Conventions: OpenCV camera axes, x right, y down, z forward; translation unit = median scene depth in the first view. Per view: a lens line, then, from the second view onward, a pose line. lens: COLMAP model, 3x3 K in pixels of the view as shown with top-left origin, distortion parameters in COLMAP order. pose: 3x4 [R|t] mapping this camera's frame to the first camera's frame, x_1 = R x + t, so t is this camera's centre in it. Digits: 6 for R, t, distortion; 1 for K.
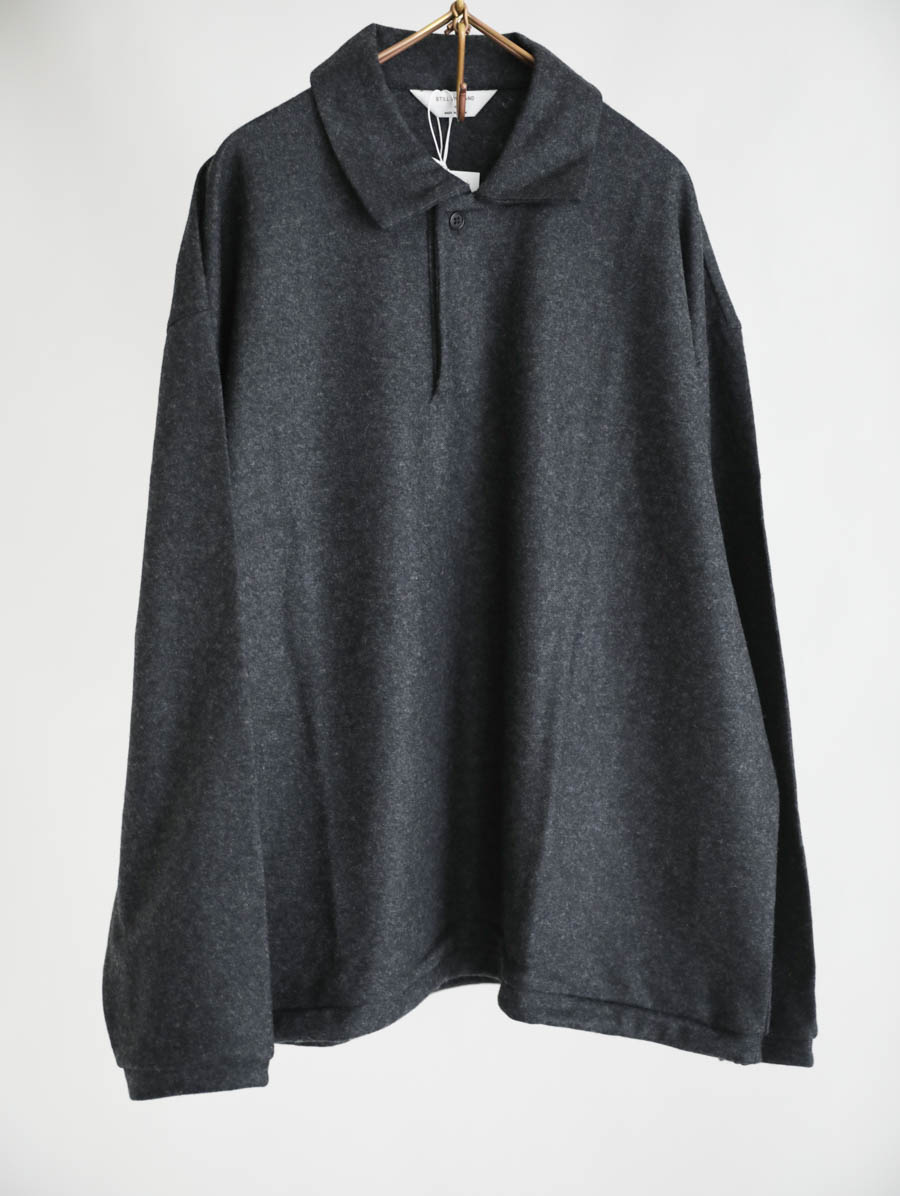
lens RADIAL K [[1646.0, 0, 450.0], [0, 1646.0, 598.0], [0, 0, 1]] dist [0.012167, 0.007298]
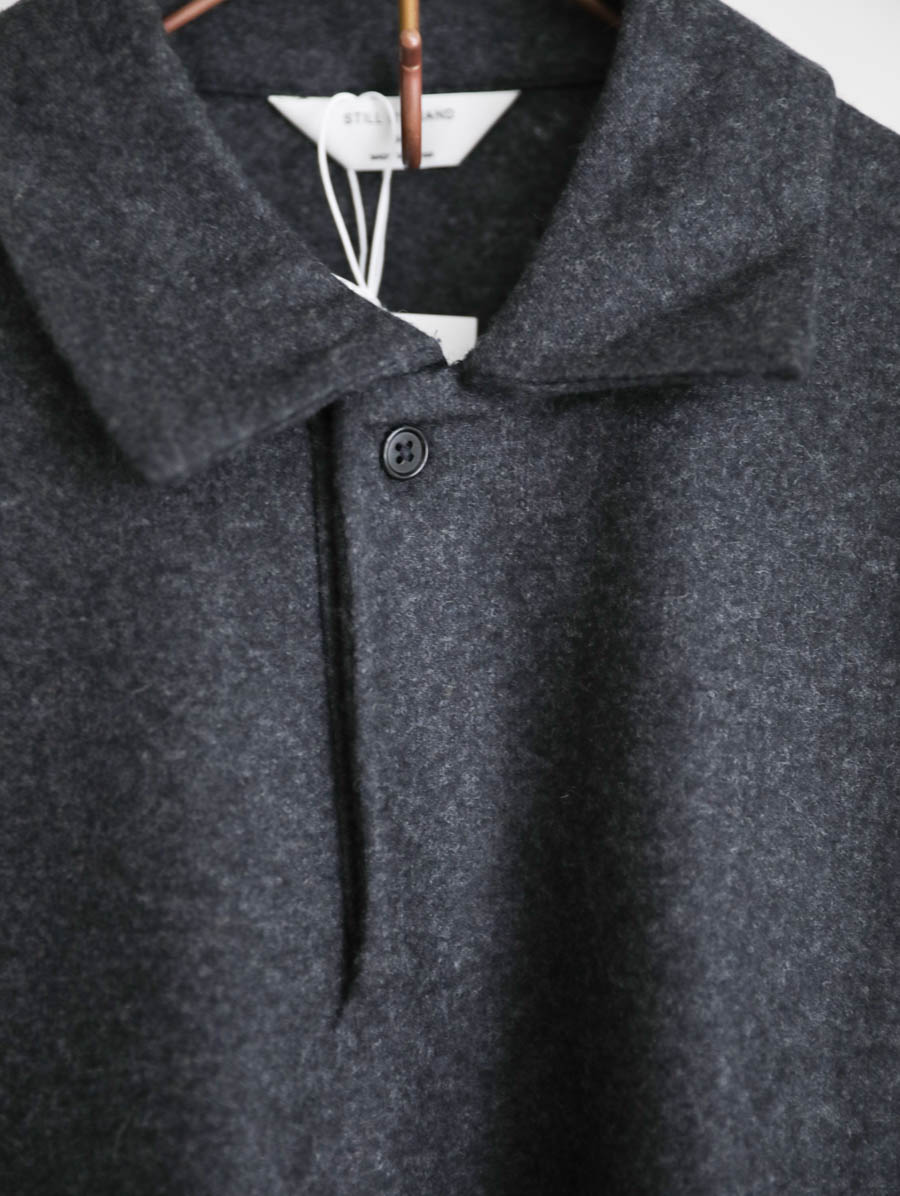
lens RADIAL K [[1677.0, 0, 450.0], [0, 1677.0, 598.0], [0, 0, 1]] dist [-0.043359, -0.130161]
pose [[0.999135, -0.030728, -0.028018, 0.020980], [0.025706, 0.986010, -0.164694, -0.146248], [0.032686, 0.163831, 0.985947, 0.679031]]
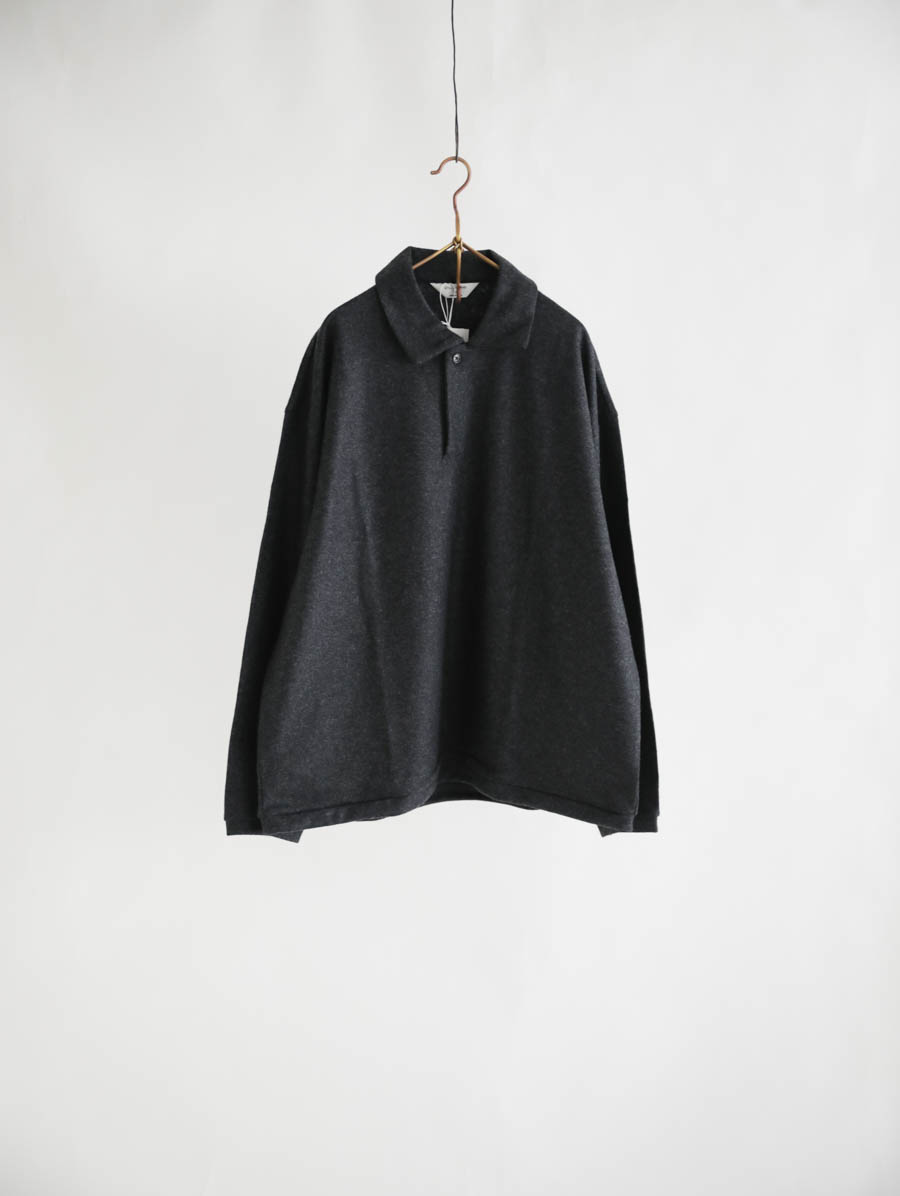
lens RADIAL K [[1646.0, 0, 450.0], [0, 1646.0, 598.0], [0, 0, 1]] dist [0.012167, 0.007298]
pose [[0.999982, -0.004222, 0.004156, -0.011514], [0.004126, 0.999732, 0.022800, -0.009243], [-0.004251, -0.022783, 0.999731, -0.786992]]
